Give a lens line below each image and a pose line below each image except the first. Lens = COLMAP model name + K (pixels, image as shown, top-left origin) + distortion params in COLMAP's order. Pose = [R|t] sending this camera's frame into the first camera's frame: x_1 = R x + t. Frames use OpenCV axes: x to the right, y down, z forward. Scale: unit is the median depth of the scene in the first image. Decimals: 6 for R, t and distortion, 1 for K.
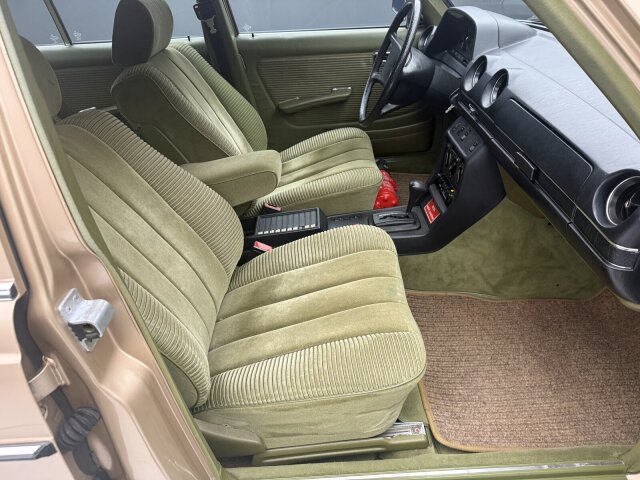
lens RADIAL K [[454.5, 0, 320.0], [0, 454.5, 240.0], [0, 0, 1]] dist [0.088414, -0.139118]
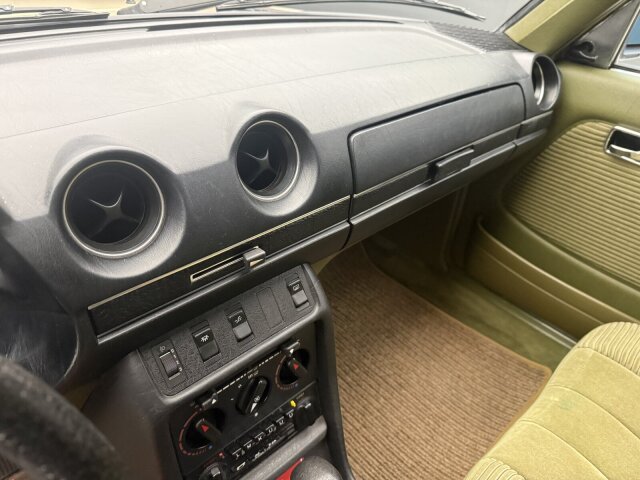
lens RADIAL K [[454.5, 0, 320.0], [0, 454.5, 240.0], [0, 0, 1]] dist [0.088414, -0.139118]
pose [[-0.651876, -0.433532, 0.622180, 0.073693], [0.393003, 0.508546, 0.766113, -0.500407], [-0.648542, 0.743929, -0.161130, 0.935032]]
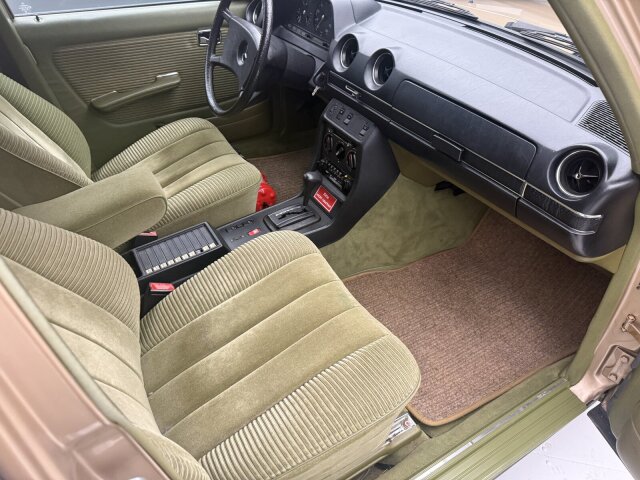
lens RADIAL K [[454.5, 0, 320.0], [0, 454.5, 240.0], [0, 0, 1]] dist [0.088414, -0.139118]
pose [[0.868156, -0.255752, 0.425319, -0.212181], [0.221799, 0.966589, 0.128493, -0.111799], [-0.443971, -0.017216, 0.895876, 0.139626]]
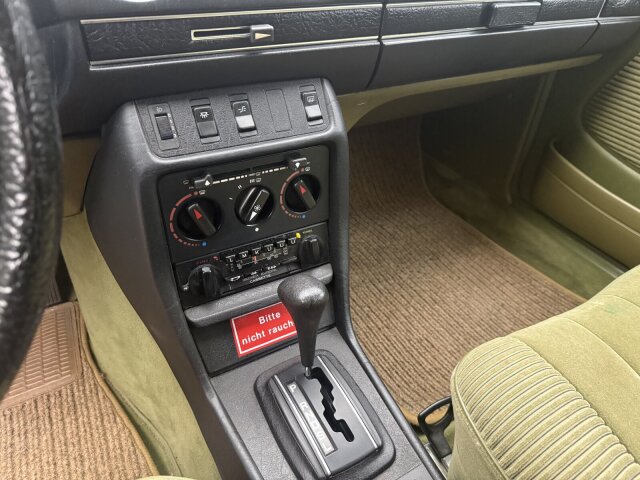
lens RADIAL K [[454.5, 0, 320.0], [0, 454.5, 240.0], [0, 0, 1]] dist [0.088414, -0.139118]
pose [[-0.471230, -0.527376, 0.706977, -0.012383], [0.450025, 0.545605, 0.706960, -0.385358], [-0.758564, 0.651299, -0.019773, 0.991420]]
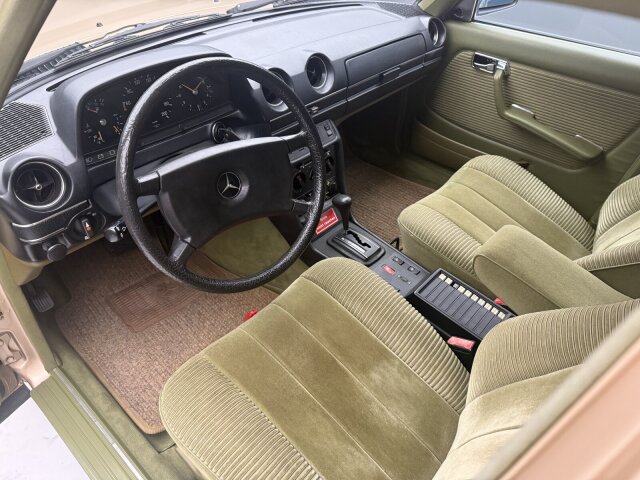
lens RADIAL K [[454.5, 0, 320.0], [0, 454.5, 240.0], [0, 0, 1]] dist [0.088414, -0.139118]
pose [[-0.718114, -0.430229, 0.547007, -0.300719], [0.388675, 0.404058, 0.828052, -0.892734], [-0.577274, 0.807243, -0.122940, 1.231979]]
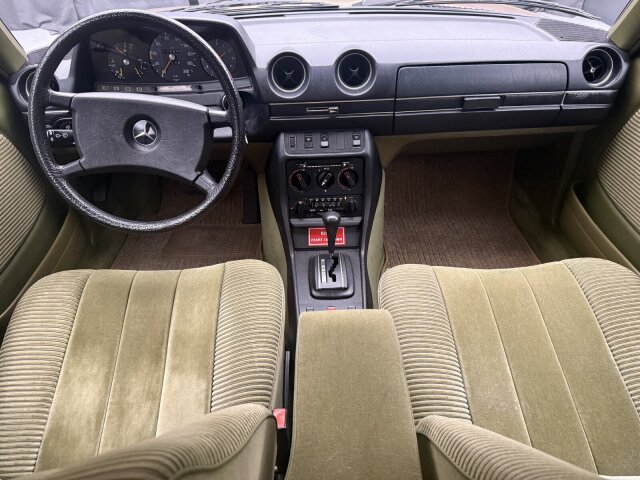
lens RADIAL K [[454.5, 0, 320.0], [0, 454.5, 240.0], [0, 0, 1]] dist [0.088414, -0.139118]
pose [[0.003232, -0.560176, 0.828367, -0.485336], [0.575015, 0.678766, 0.456766, -0.482246], [-0.818137, 0.474847, 0.324304, 0.789382]]
